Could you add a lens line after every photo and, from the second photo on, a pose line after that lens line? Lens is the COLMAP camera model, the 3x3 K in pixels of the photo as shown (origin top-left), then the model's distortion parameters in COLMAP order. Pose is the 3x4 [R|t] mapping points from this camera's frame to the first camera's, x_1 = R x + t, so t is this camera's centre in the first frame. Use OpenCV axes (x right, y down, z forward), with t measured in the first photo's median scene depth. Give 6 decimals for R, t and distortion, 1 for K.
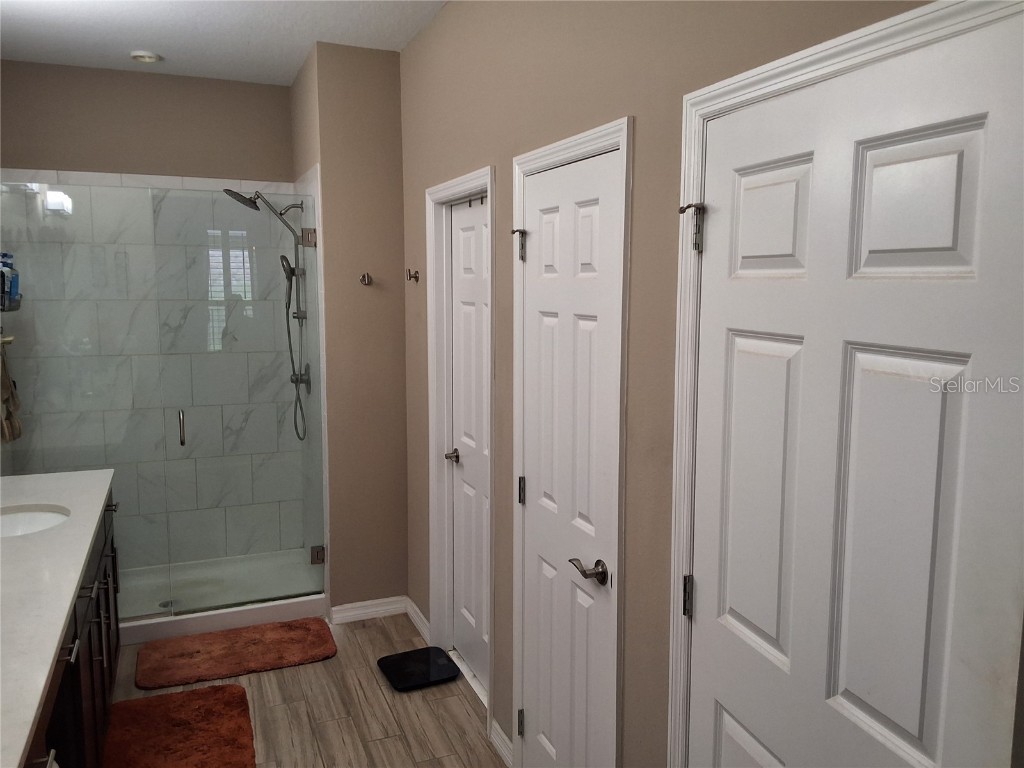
lens RADIAL K [[822.6, 0, 518.6], [0, 822.6, 380.6], [0, 0, 1]] dist [0.130598, -0.214323]
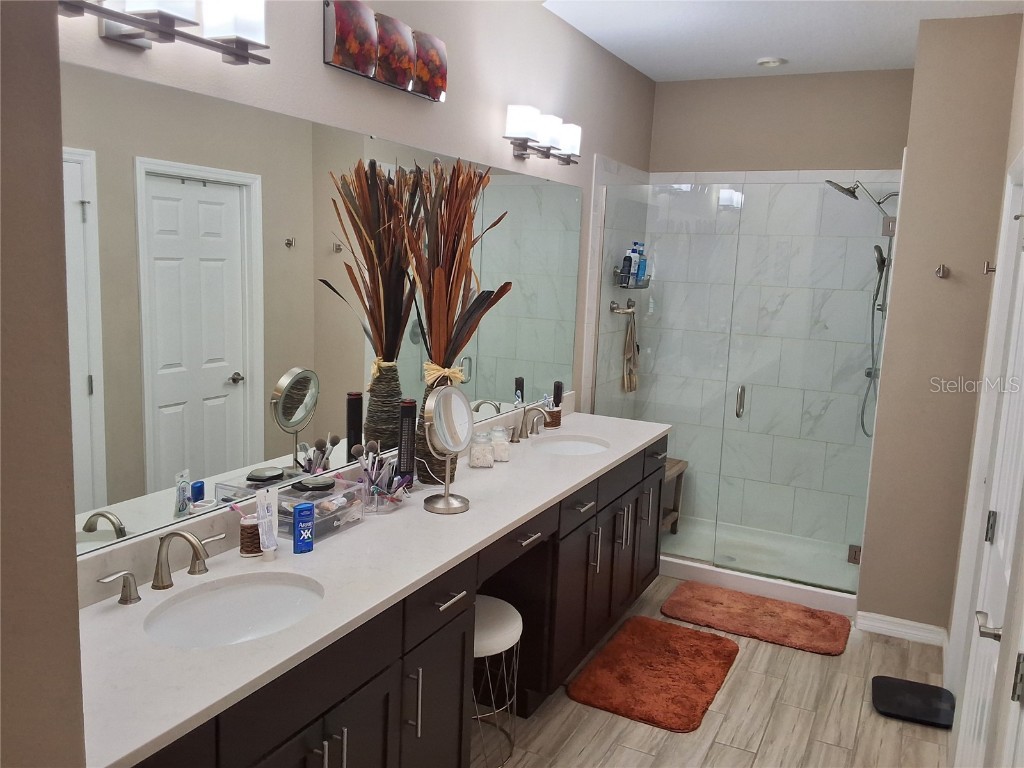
lens RADIAL K [[822.6, 0, 518.6], [0, 822.6, 380.6], [0, 0, 1]] dist [0.130598, -0.214323]
pose [[0.662573, 0.134572, -0.736809, 0.207574], [-0.127454, 0.989637, 0.066135, -0.006166], [0.738073, 0.050090, 0.672859, 0.046617]]
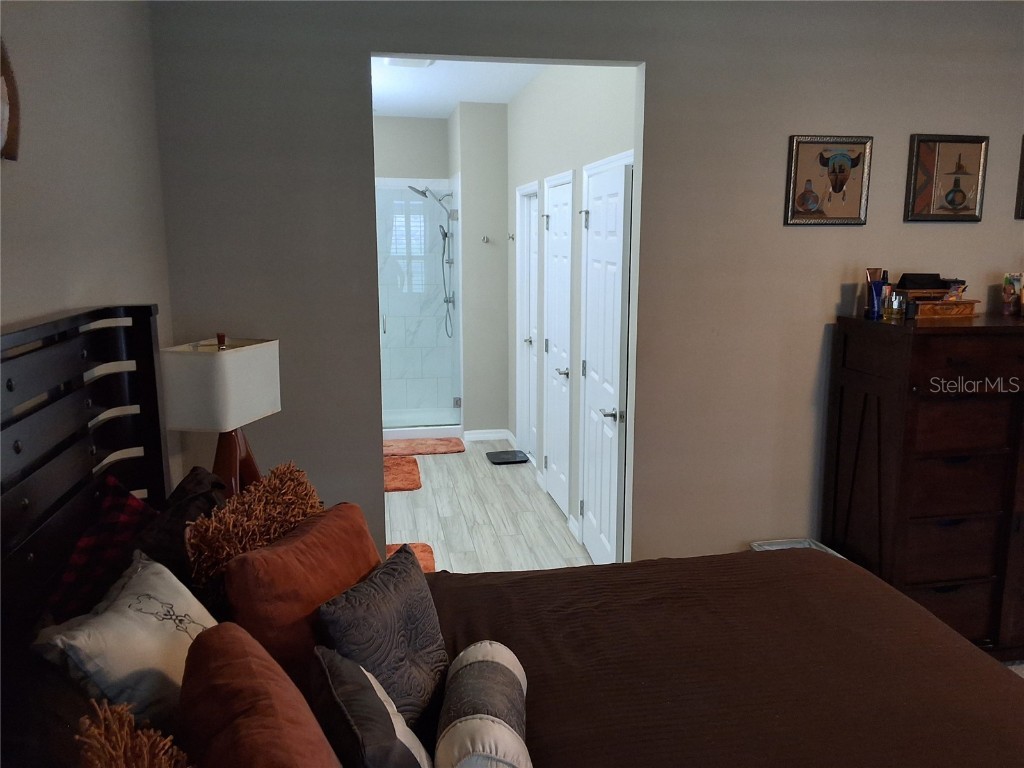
lens RADIAL K [[822.6, 0, 518.6], [0, 822.6, 380.6], [0, 0, 1]] dist [0.130598, -0.214323]
pose [[0.979393, 0.030432, -0.199657, 0.239185], [-0.020383, 0.998429, 0.052192, 0.080914], [0.200932, -0.047047, 0.978475, -0.688075]]
